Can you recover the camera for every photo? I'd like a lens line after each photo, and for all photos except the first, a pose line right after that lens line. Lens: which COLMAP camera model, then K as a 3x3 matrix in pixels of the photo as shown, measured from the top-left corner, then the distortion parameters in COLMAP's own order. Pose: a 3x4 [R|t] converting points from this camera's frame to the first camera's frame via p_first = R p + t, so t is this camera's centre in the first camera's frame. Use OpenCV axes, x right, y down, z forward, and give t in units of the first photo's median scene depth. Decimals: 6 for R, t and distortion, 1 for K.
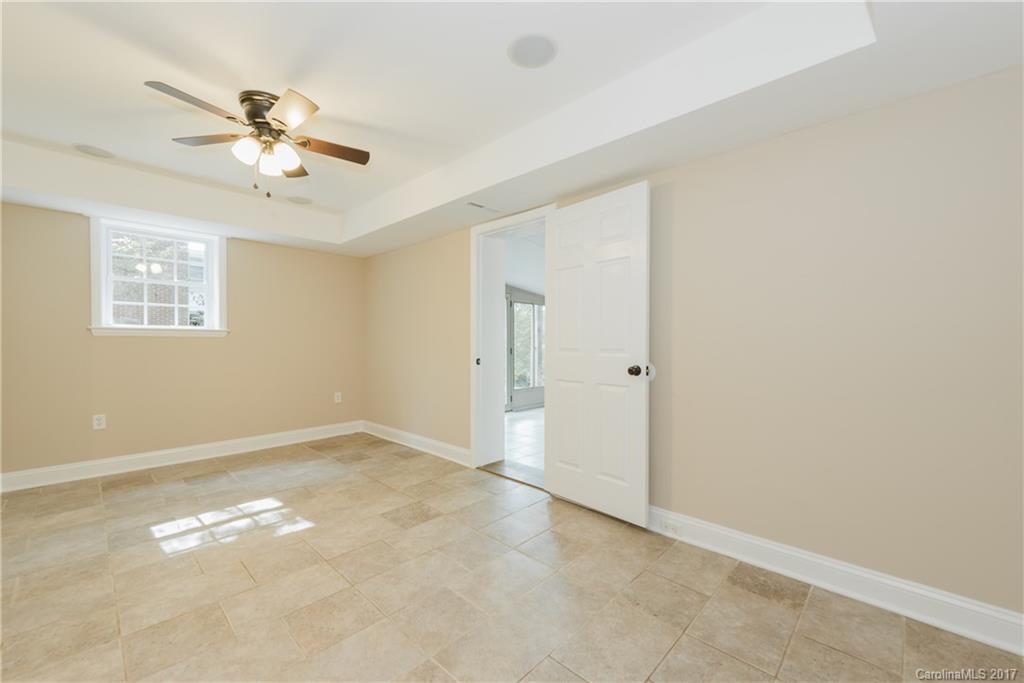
lens RADIAL K [[409.8, 0, 509.5], [0, 409.8, 343.4], [0, 0, 1]] dist [0.009334, -0.000165]
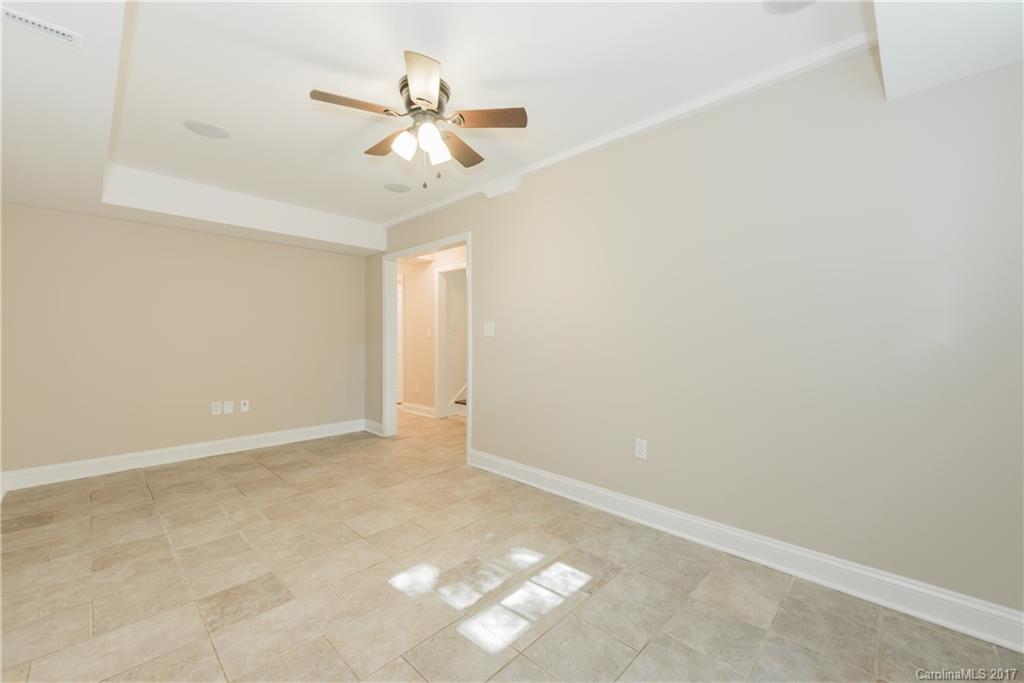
lens RADIAL K [[409.8, 0, 509.5], [0, 409.8, 343.4], [0, 0, 1]] dist [0.009334, -0.000165]
pose [[-0.999990, -0.002647, 0.003659, -0.763570], [-0.002553, 0.999676, 0.025345, -0.021558], [-0.003725, 0.025335, -0.999672, 1.894287]]
